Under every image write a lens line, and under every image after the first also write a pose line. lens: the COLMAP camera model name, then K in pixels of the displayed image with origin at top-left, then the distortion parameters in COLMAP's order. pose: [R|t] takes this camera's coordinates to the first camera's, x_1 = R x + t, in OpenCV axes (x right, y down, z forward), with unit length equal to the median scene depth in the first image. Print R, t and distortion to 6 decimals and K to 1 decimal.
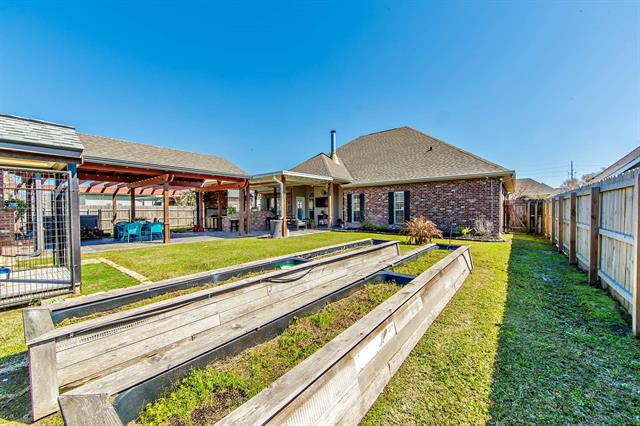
lens RADIAL K [[250.4, 0, 319.5], [0, 250.4, 214.2], [0, 0, 1]] dist [-0.000173, -0.000003]
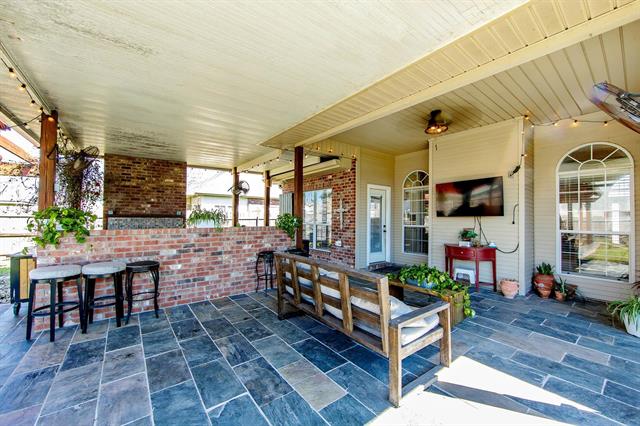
lens RADIAL K [[250.4, 0, 321.1], [0, 250.4, 212.3], [0, 0, 1]] dist [-0.000173, -0.000003]
pose [[0.971383, 0.005623, -0.237450, -0.074837], [-0.011319, 0.999680, -0.022635, -0.023843], [0.237247, 0.024675, 0.971136, 0.703767]]
